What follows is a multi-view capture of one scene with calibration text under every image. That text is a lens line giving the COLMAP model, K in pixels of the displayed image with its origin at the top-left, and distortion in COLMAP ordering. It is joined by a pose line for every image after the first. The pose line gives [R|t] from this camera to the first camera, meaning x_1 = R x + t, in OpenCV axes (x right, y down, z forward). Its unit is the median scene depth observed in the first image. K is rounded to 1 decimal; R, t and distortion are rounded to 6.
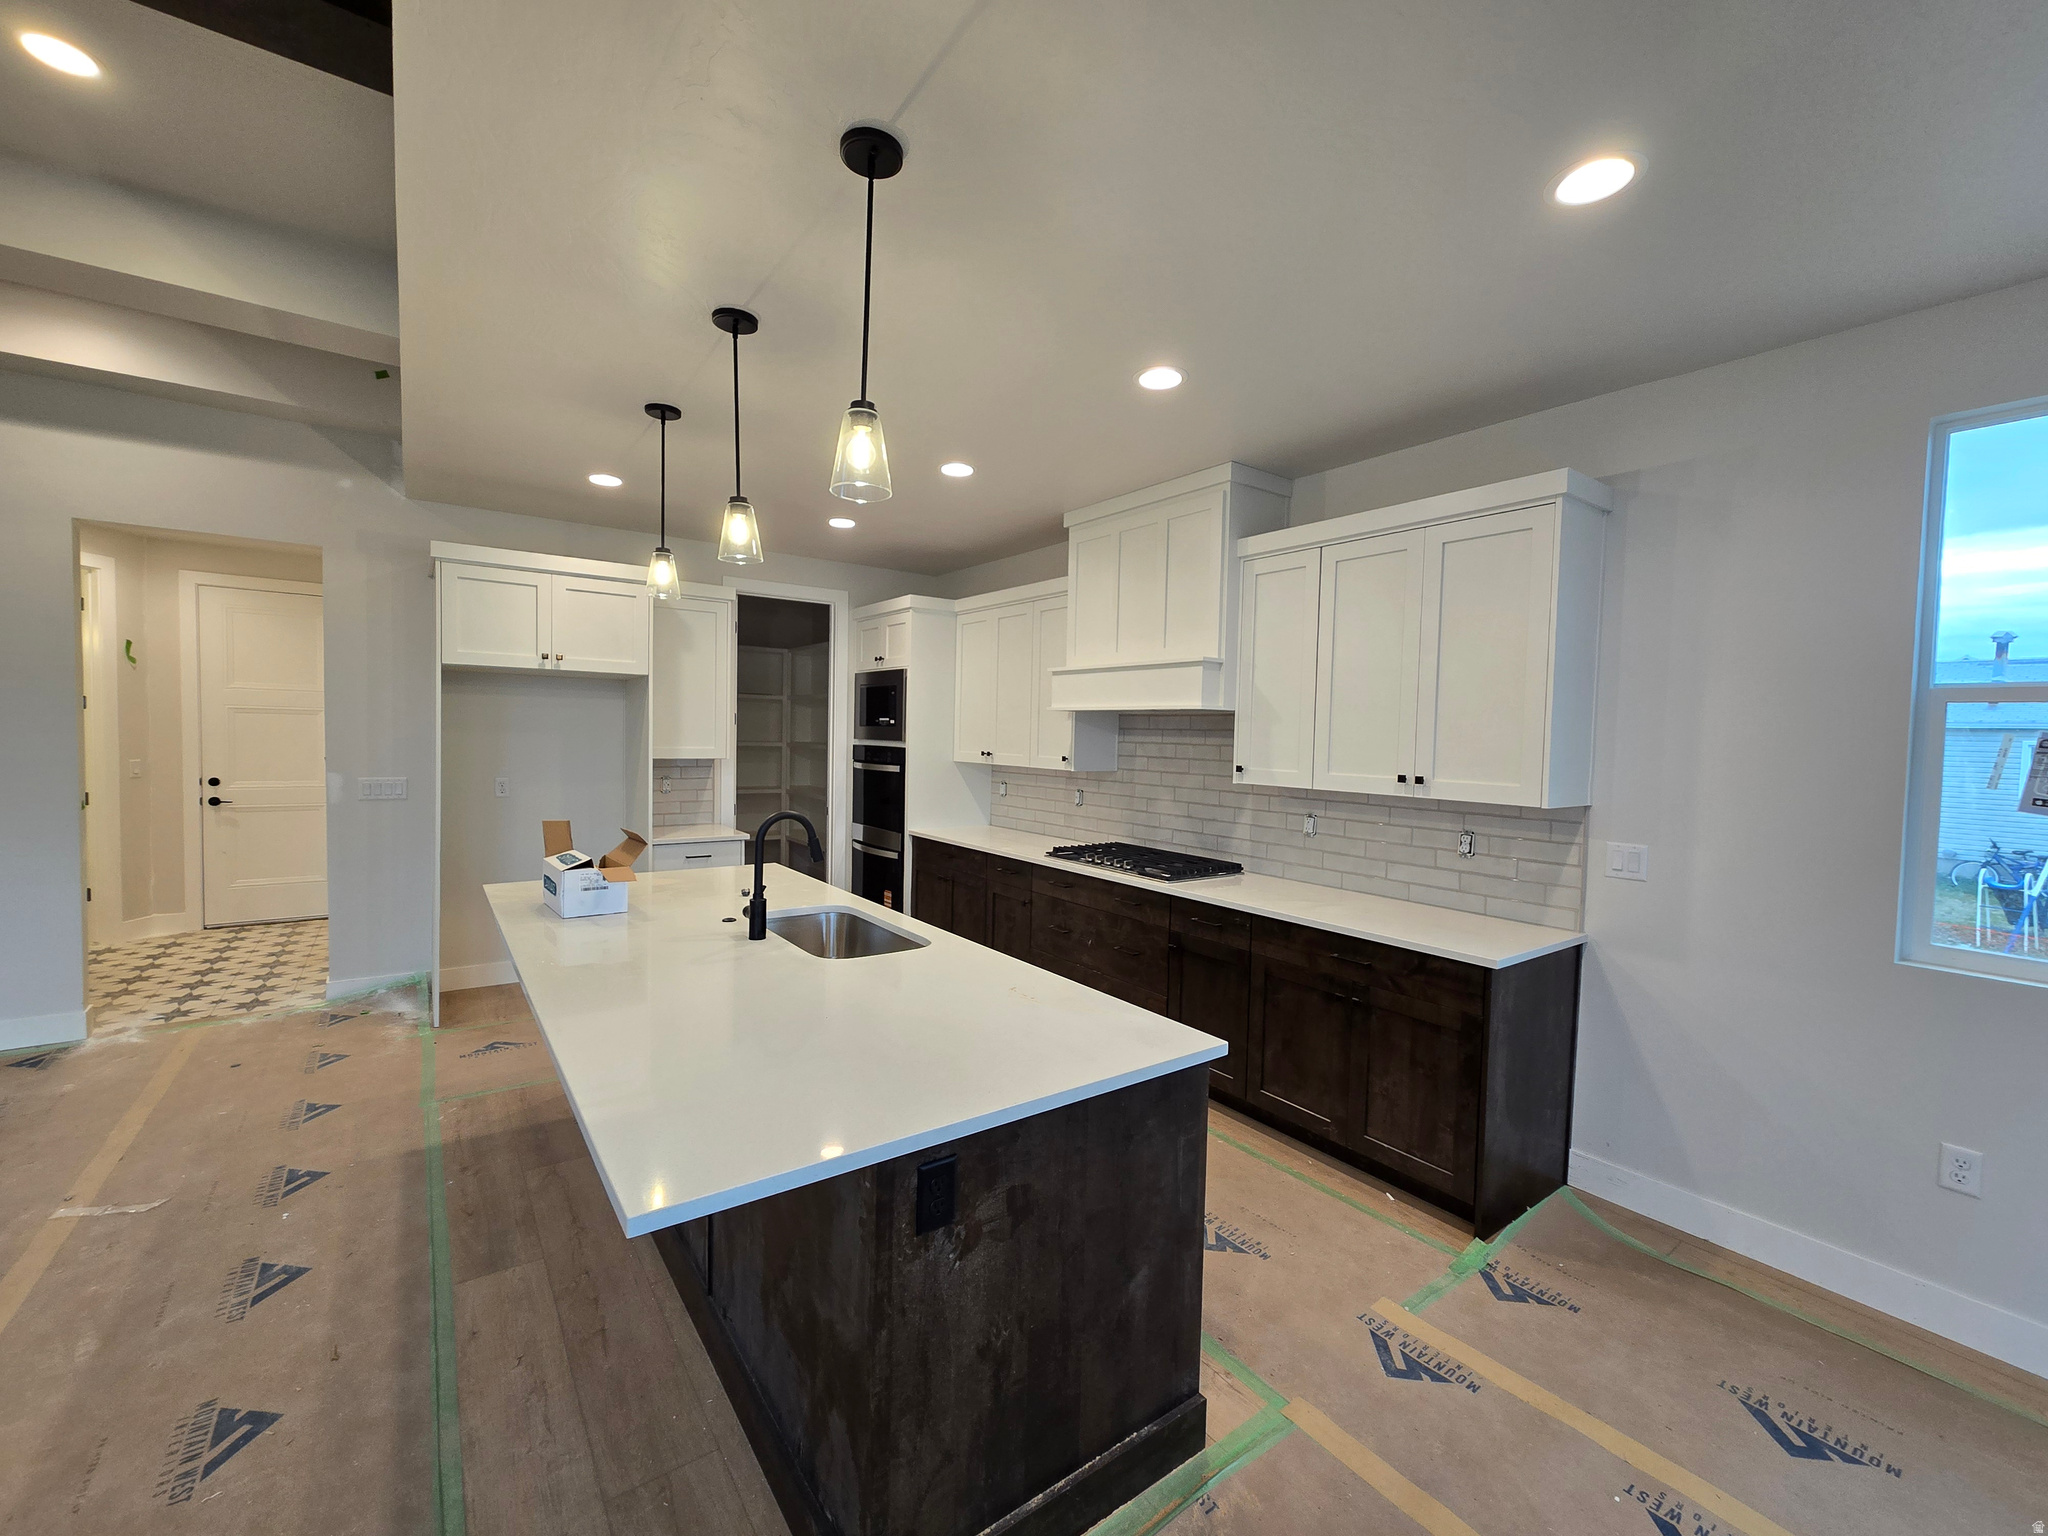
lens RADIAL K [[849.6, 0, 1024.0], [0, 849.6, 768.0], [0, 0, 1]] dist [-0.002097, 0.006246]
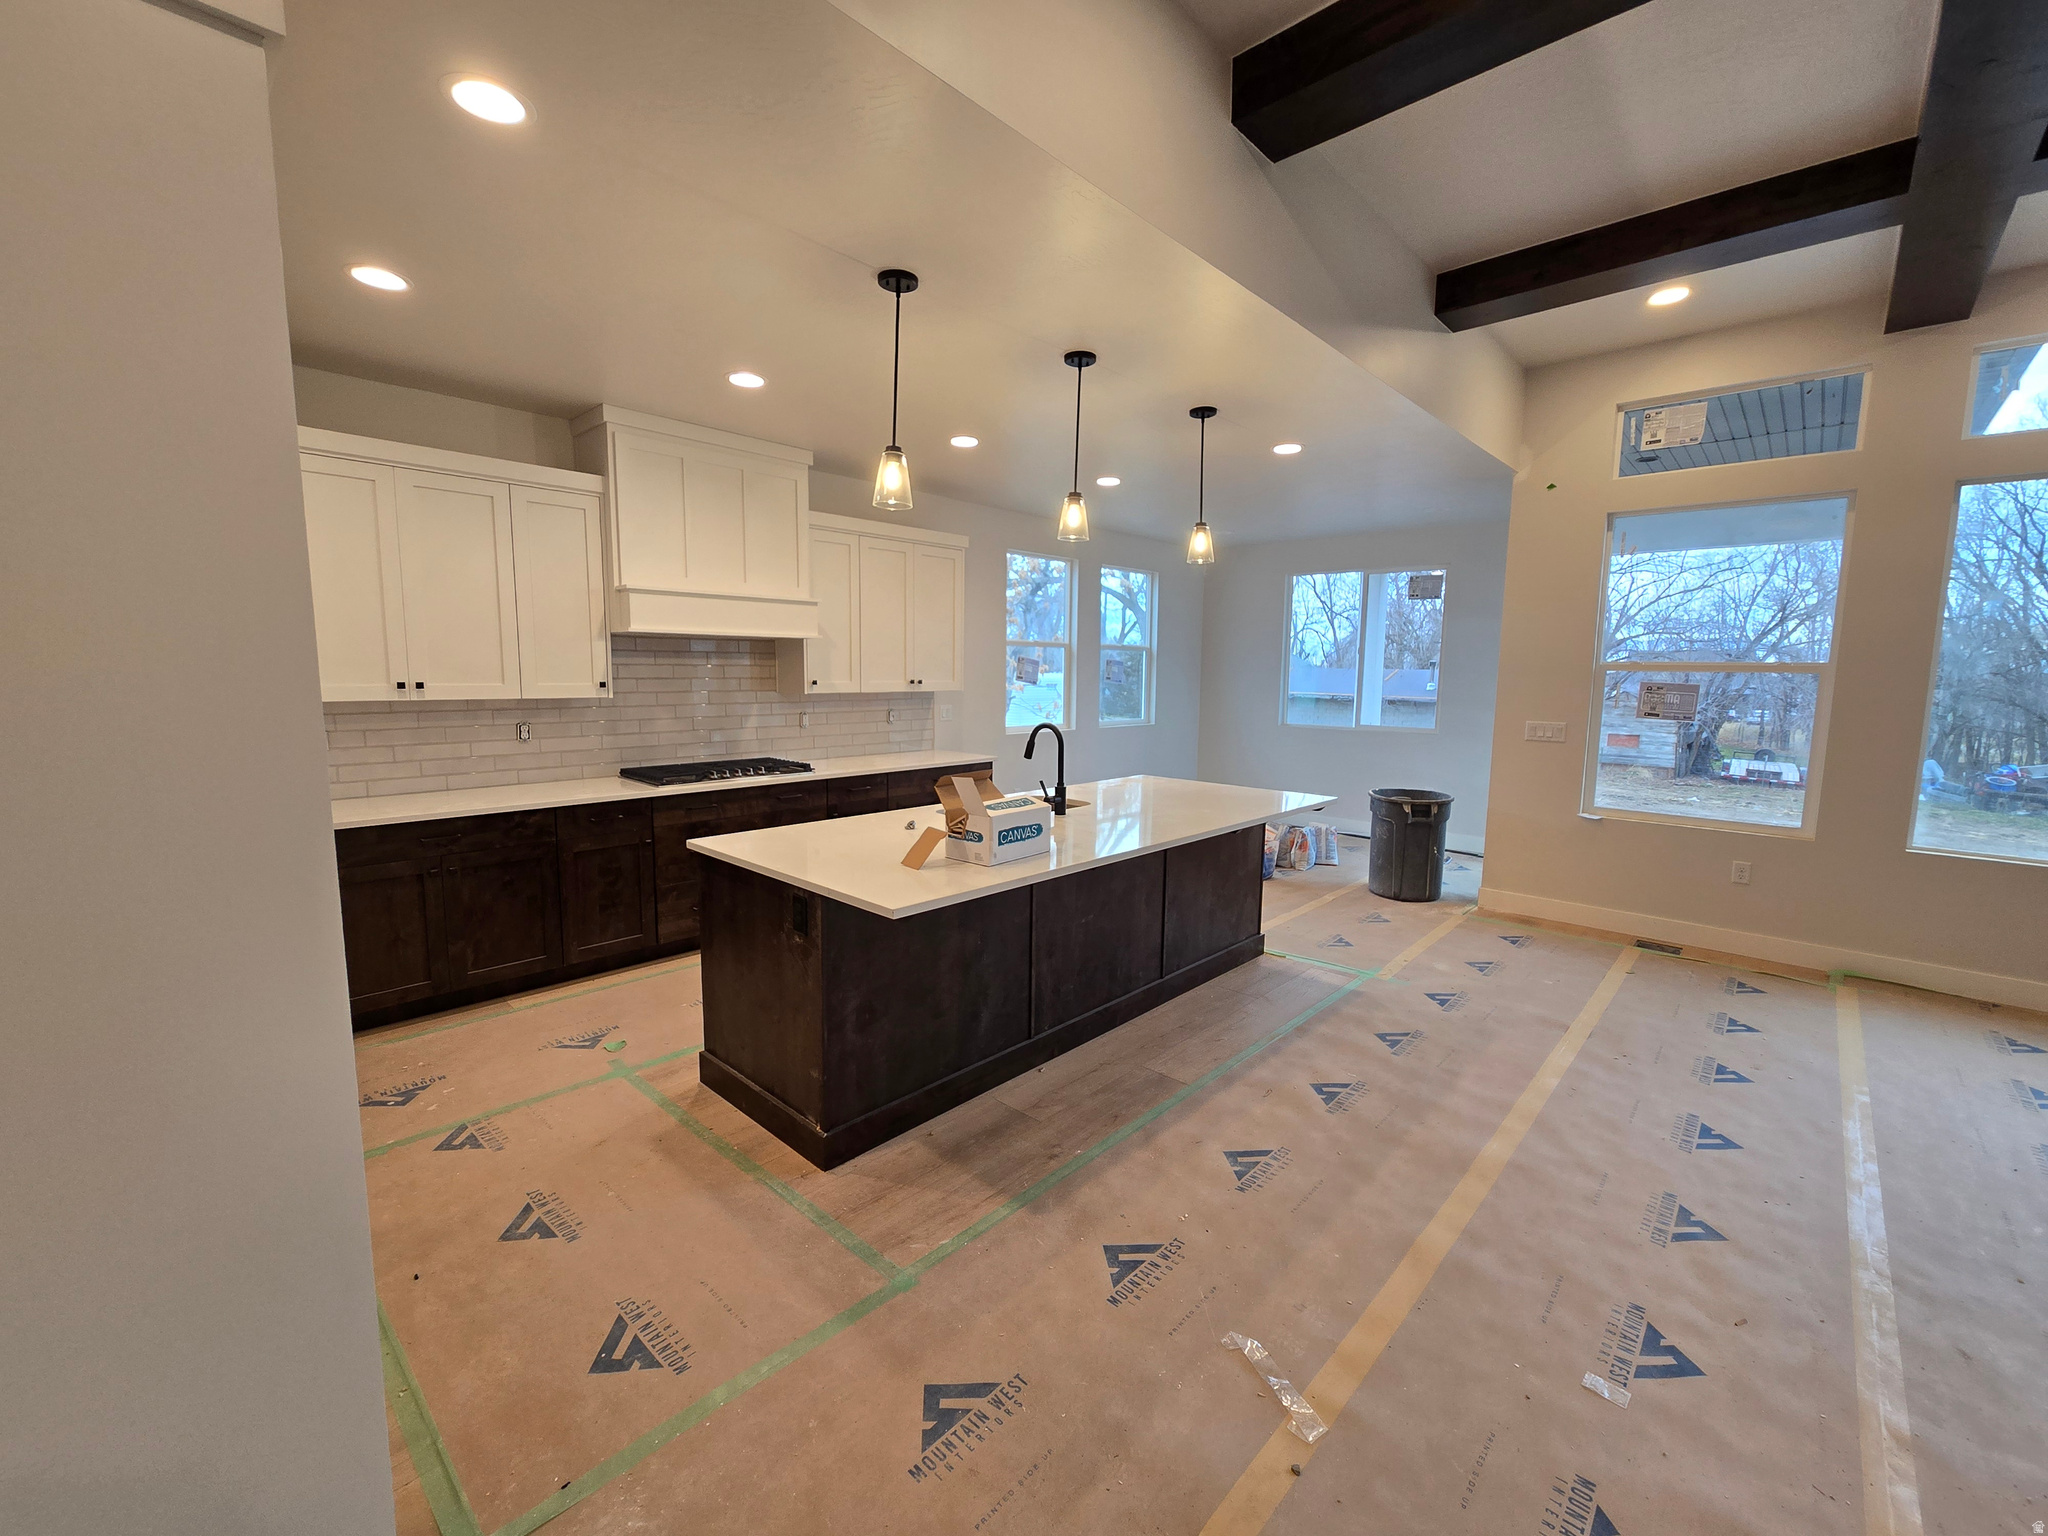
lens RADIAL K [[849.6, 0, 1024.0], [0, 849.6, 768.0], [0, 0, 1]] dist [-0.002097, 0.006246]
pose [[-0.191429, -0.142426, 0.971118, -1.203121], [0.023267, 0.988479, 0.149559, -0.062126], [-0.981231, 0.051225, -0.185910, 0.960006]]
